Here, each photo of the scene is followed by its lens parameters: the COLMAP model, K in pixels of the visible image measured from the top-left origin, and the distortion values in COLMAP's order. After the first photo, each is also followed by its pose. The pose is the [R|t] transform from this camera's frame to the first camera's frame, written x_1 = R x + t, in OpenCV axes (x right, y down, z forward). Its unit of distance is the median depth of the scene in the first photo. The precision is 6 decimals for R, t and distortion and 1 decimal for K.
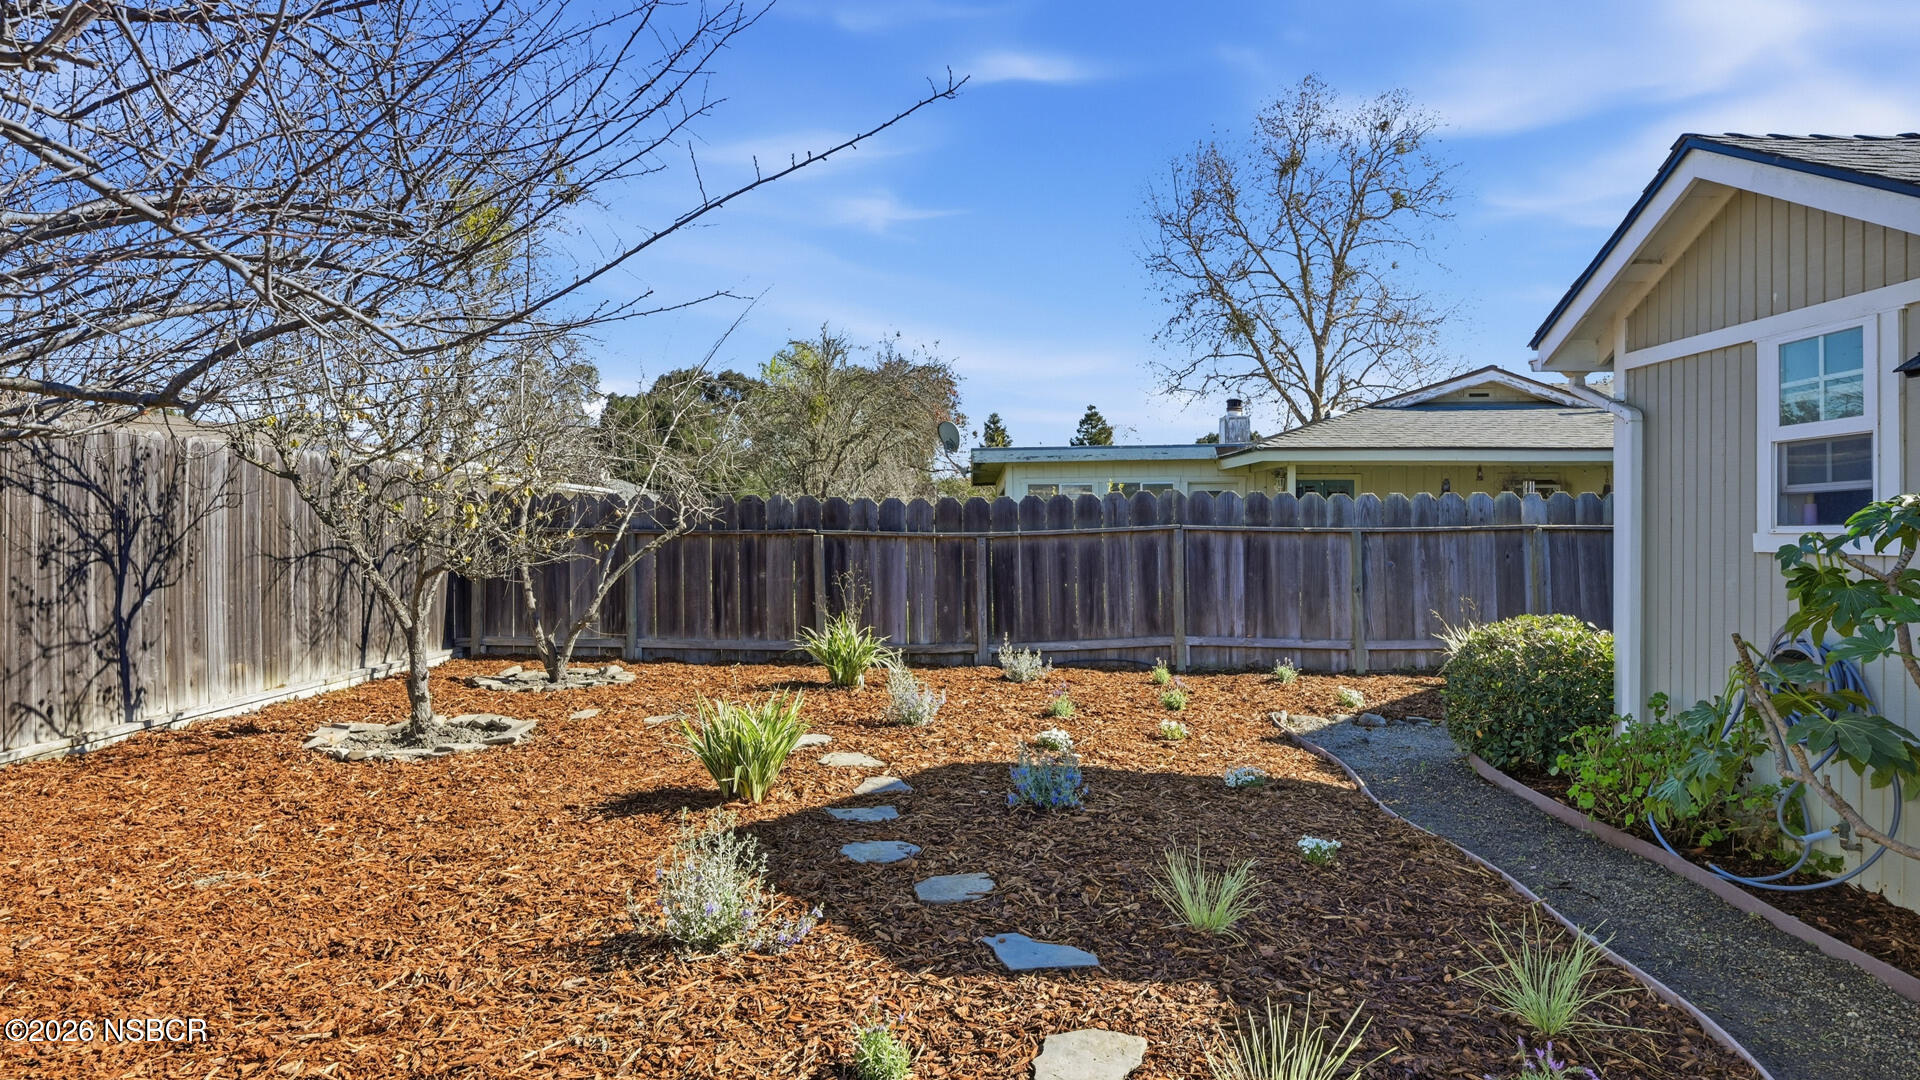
lens RADIAL K [[1079.3, 0, 960.0], [0, 1079.3, 540.0], [0, 0, 1]] dist [0.004922, 0.001041]
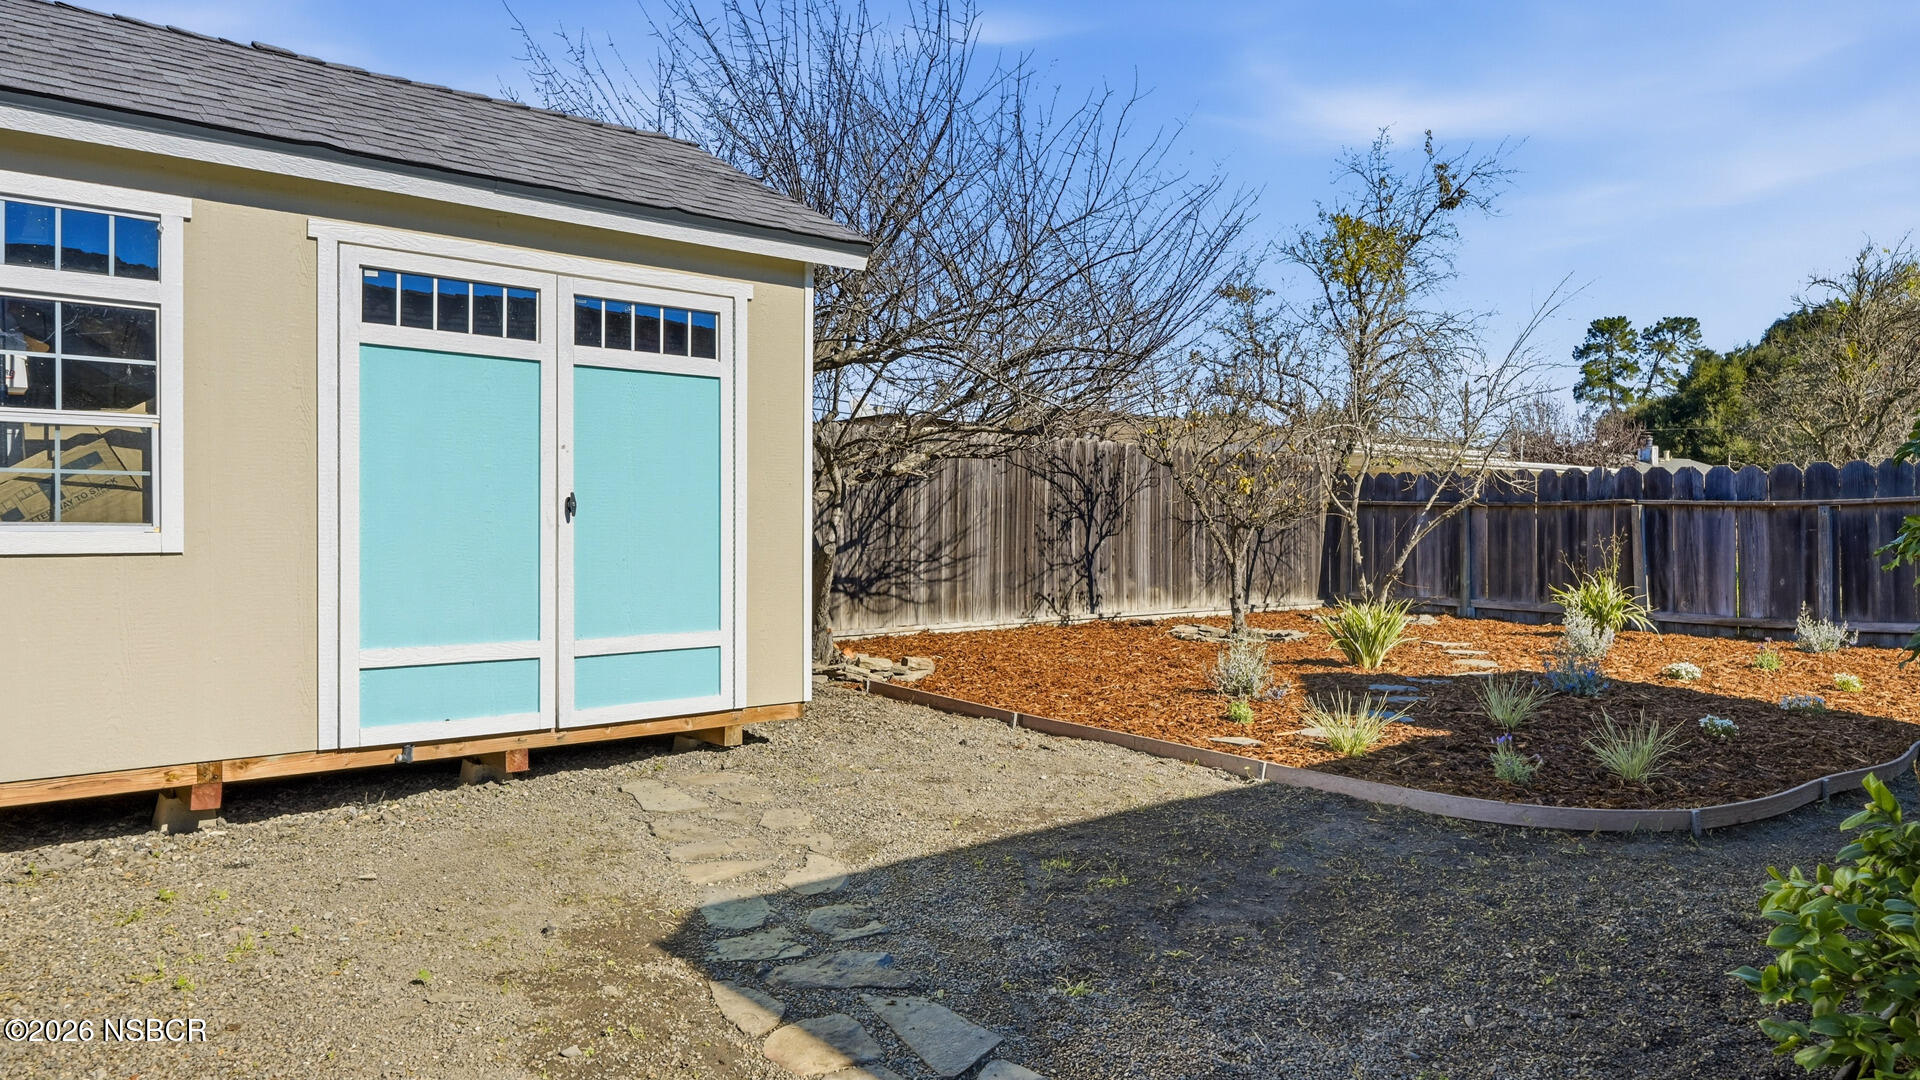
lens RADIAL K [[1246.4, 0, 960.0], [0, 1246.4, 540.0], [0, 0, 1]] dist [-0.003235, -0.001159]
pose [[0.650030, 0.009110, -0.759854, 0.515584], [-0.006850, 0.999958, 0.006129, 0.038104], [0.759878, 0.001221, 0.650065, -0.377359]]
